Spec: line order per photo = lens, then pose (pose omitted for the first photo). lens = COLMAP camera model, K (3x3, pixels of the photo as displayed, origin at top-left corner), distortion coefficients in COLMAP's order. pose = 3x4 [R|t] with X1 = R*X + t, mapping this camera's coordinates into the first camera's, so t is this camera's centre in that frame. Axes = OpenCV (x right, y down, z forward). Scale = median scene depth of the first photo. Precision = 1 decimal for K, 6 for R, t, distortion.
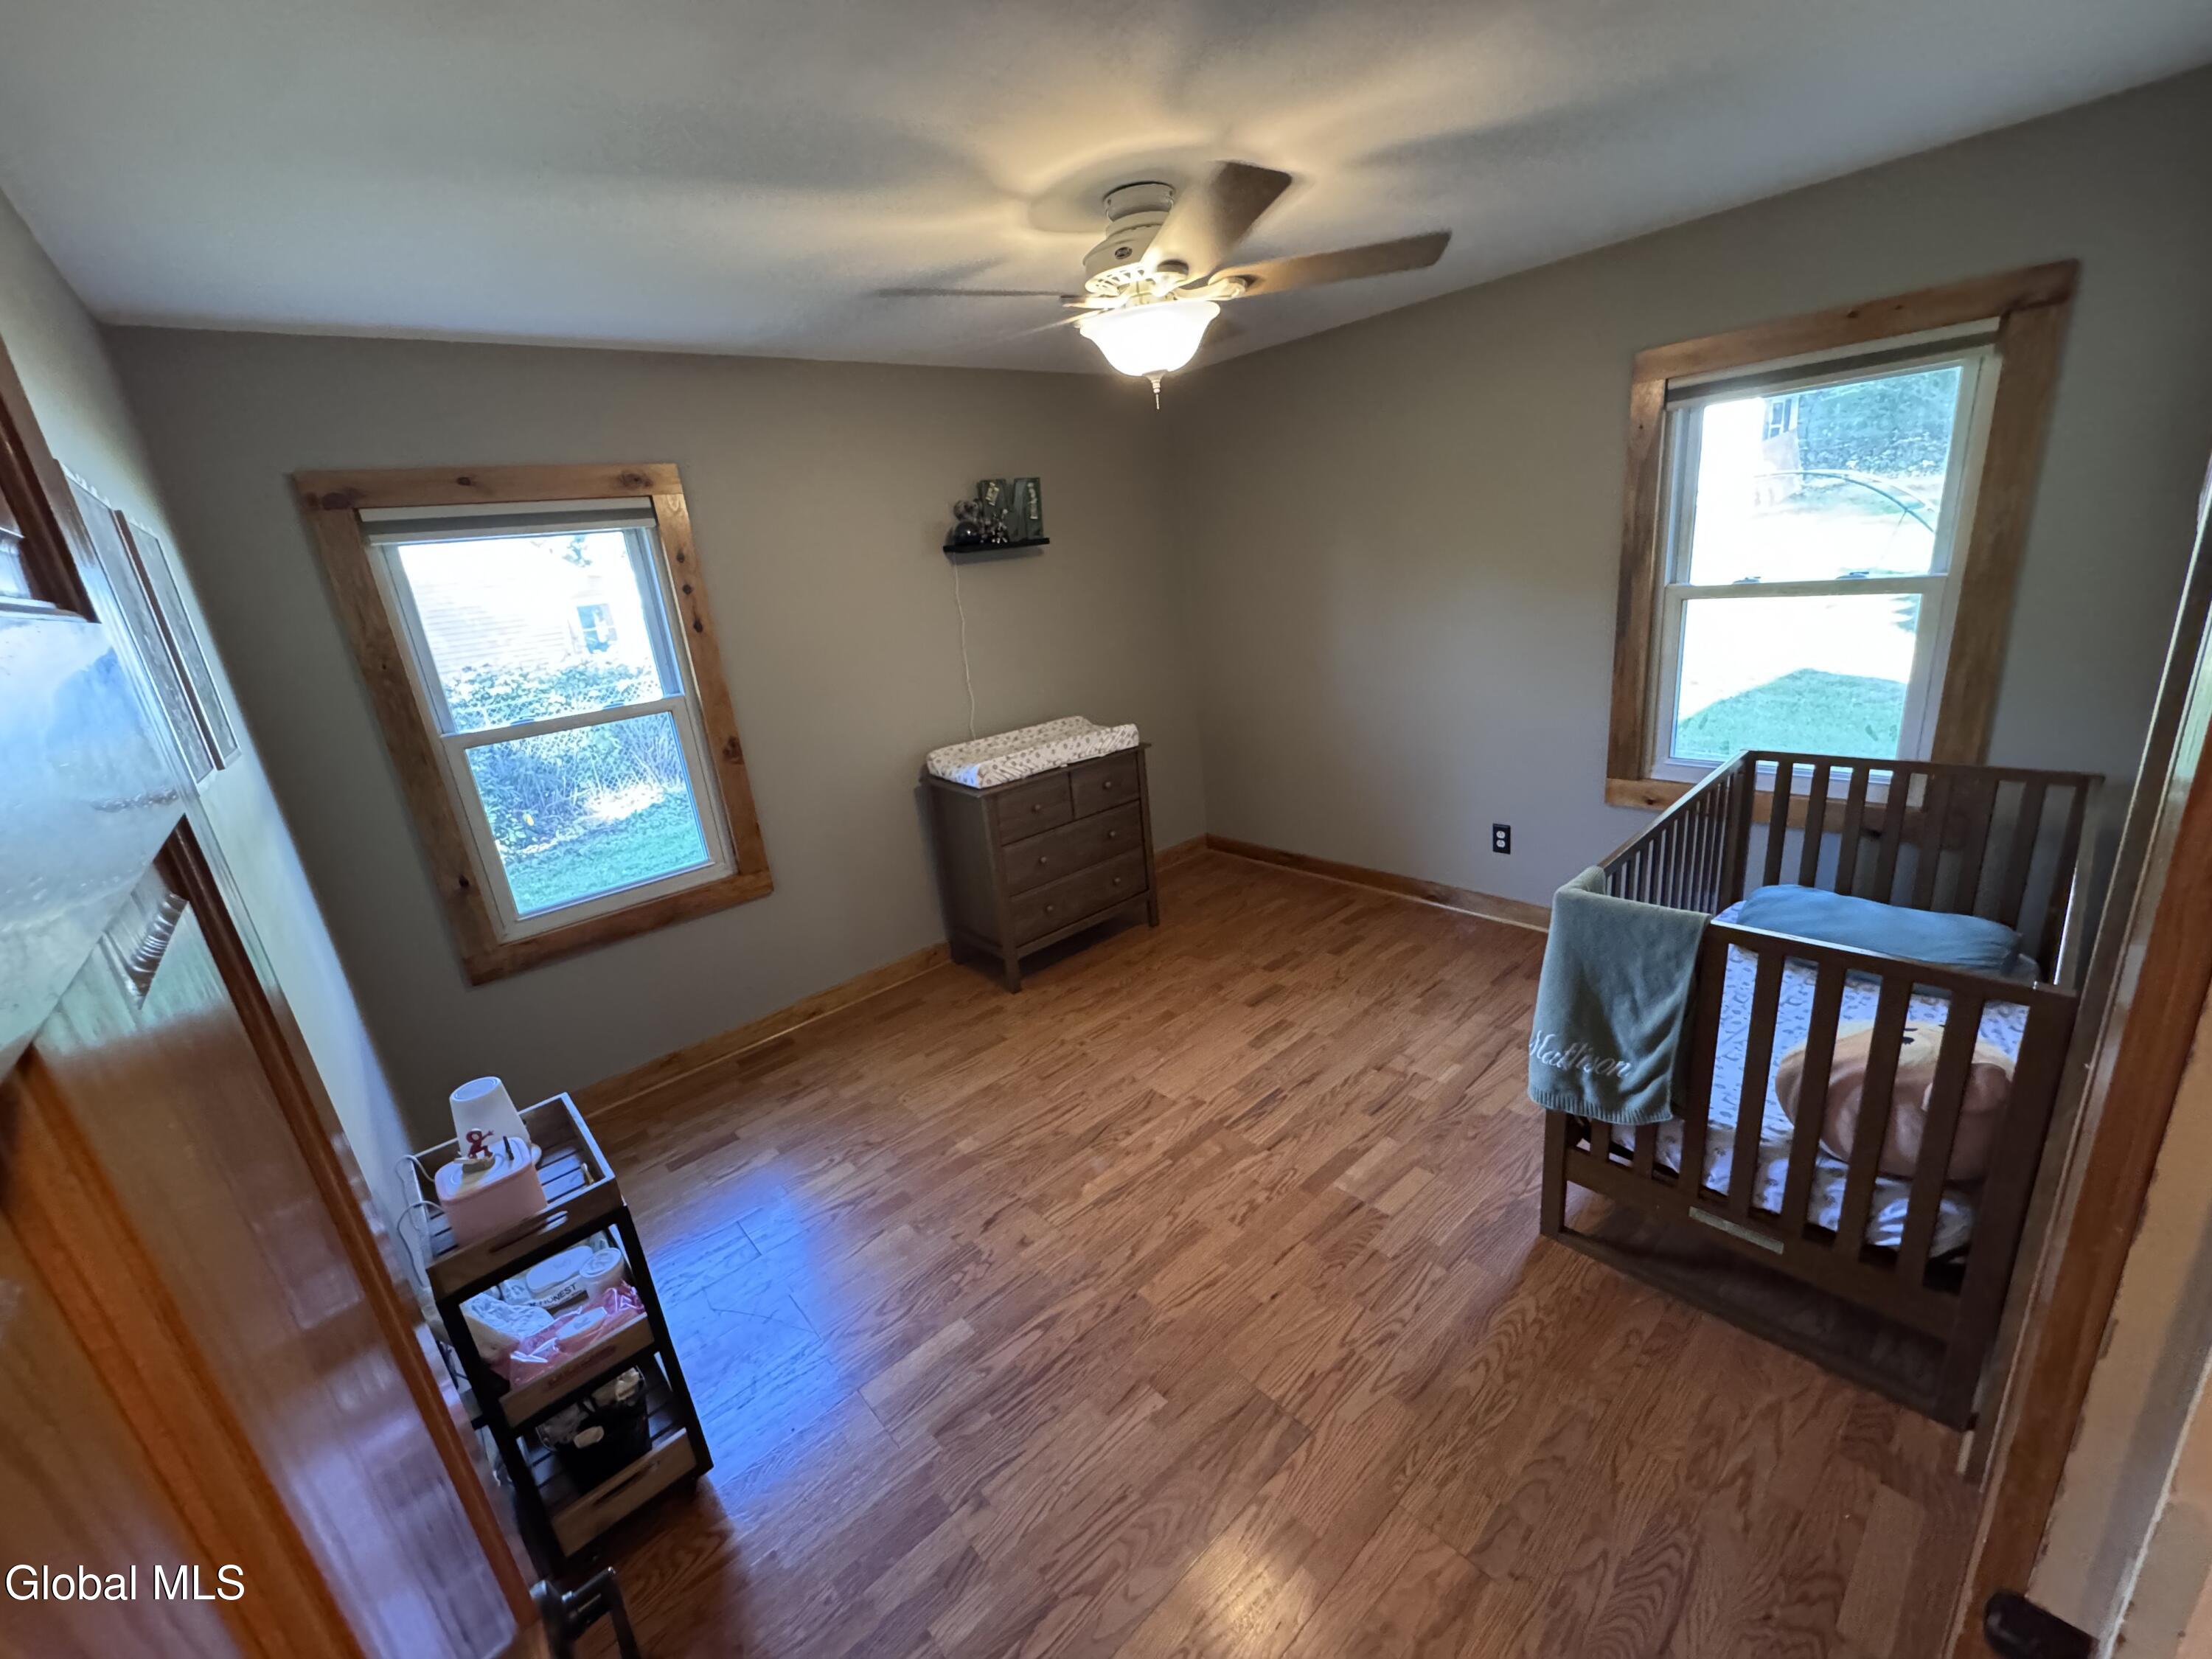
lens RADIAL K [[884.0, 0, 1103.8], [0, 884.0, 825.1], [0, 0, 1]] dist [-0.001216, -0.000067]
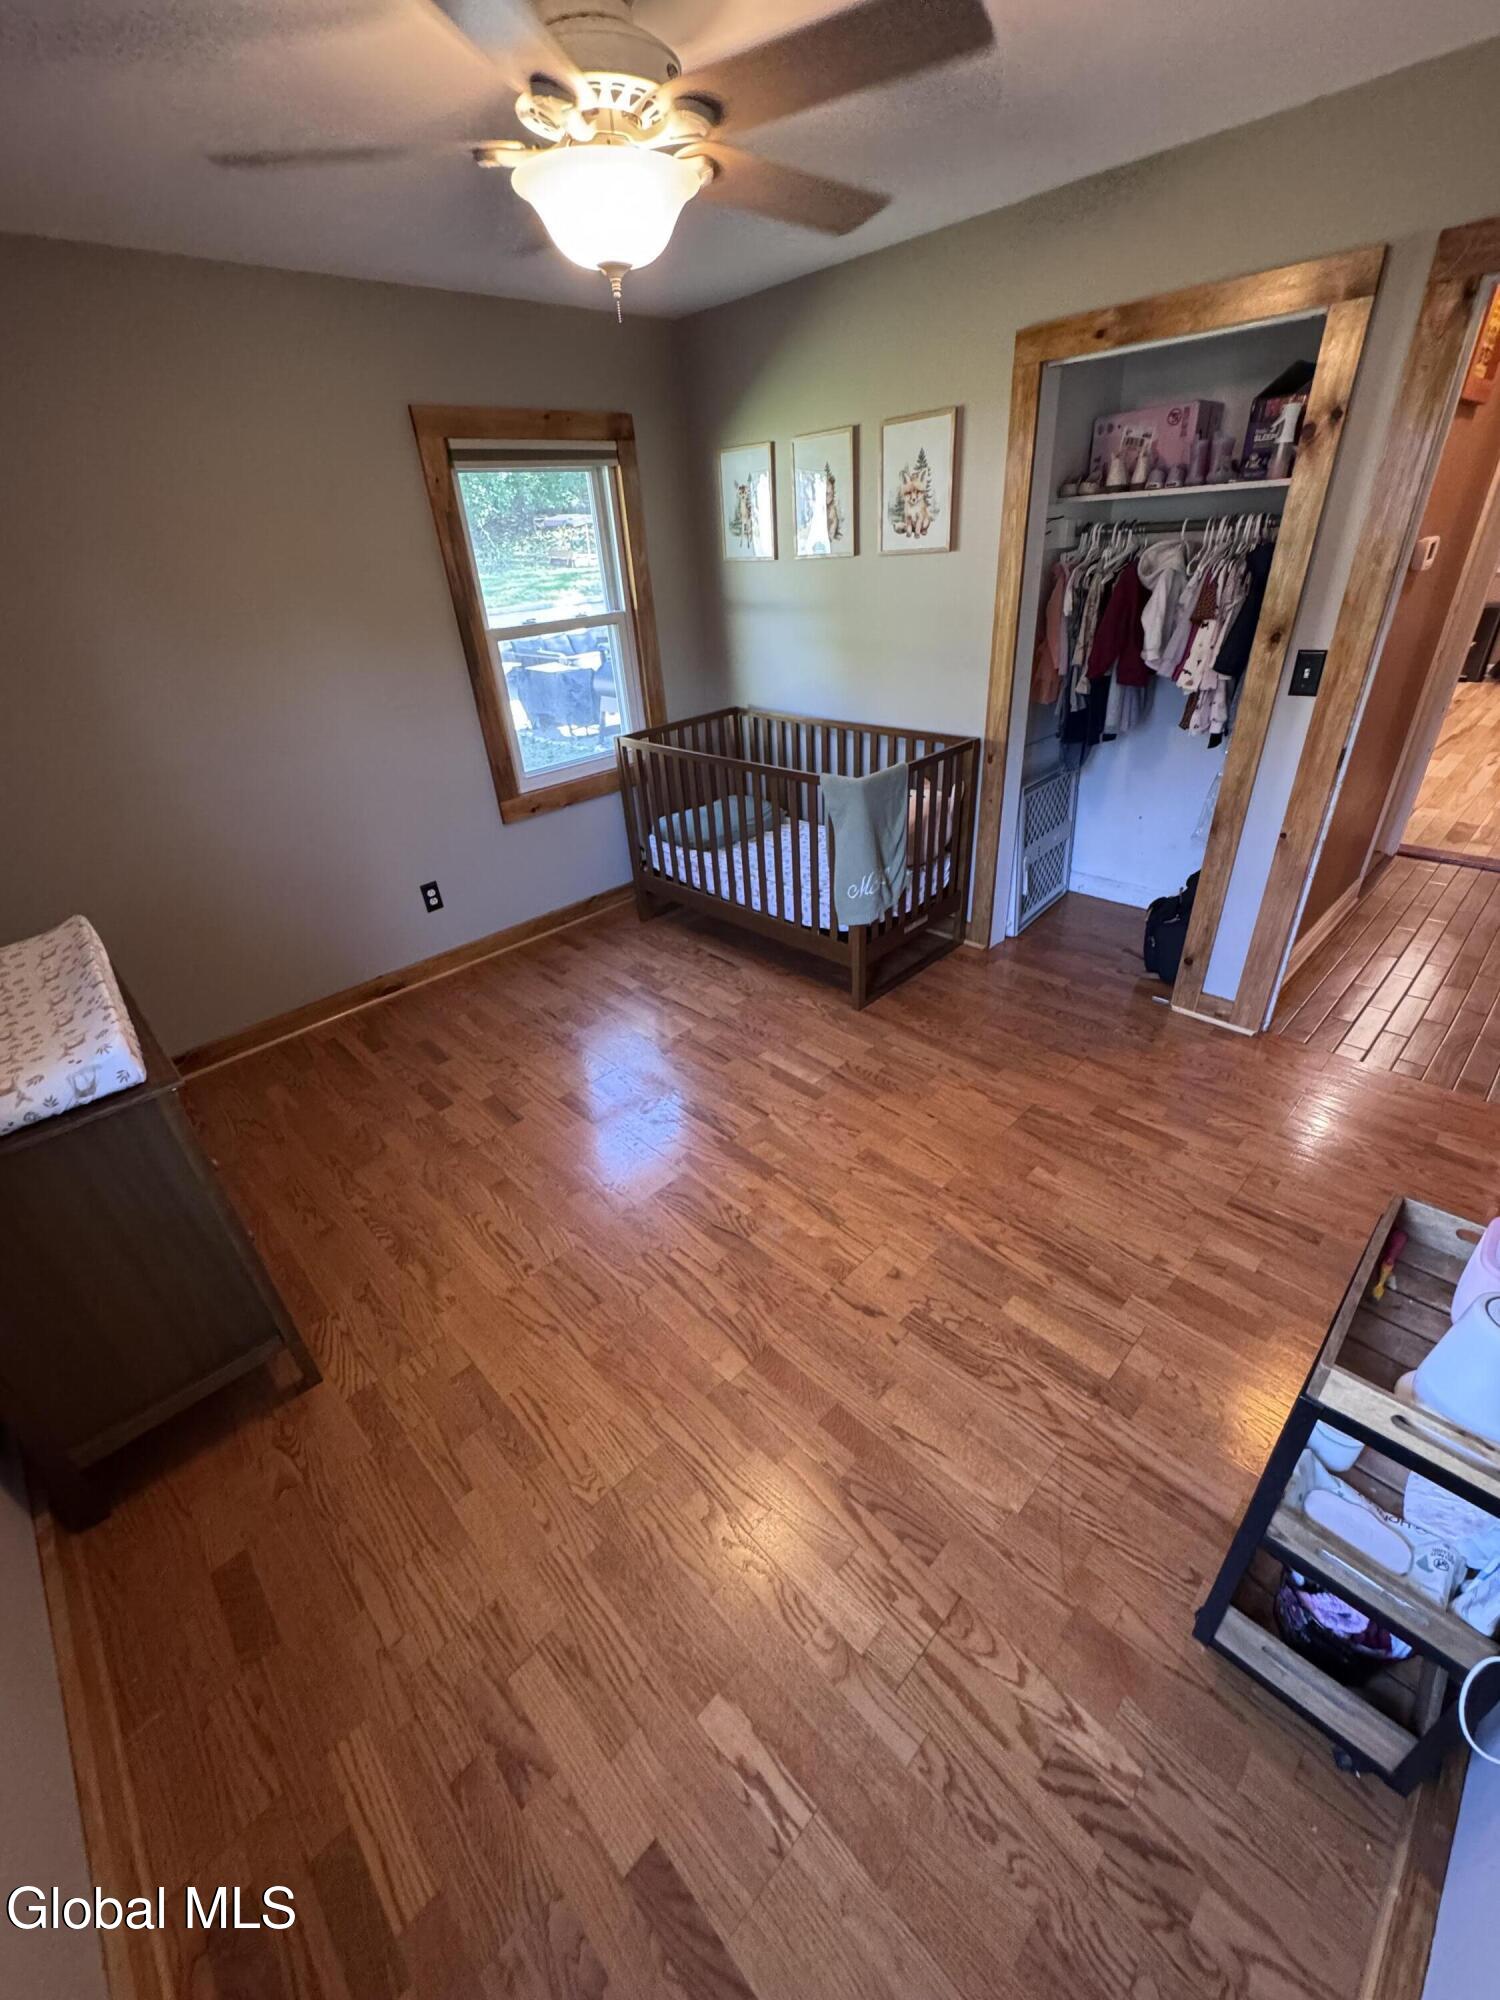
lens RADIAL K [[799.2, 0, 756.4], [0, 799.2, 993.9], [0, 0, 1]] dist [-0.001216, -0.000067]
pose [[-0.043478, -0.401840, 0.914677, -0.705969], [0.363327, 0.846494, 0.389155, -0.171634], [-0.930646, 0.349247, 0.109196, 0.870419]]
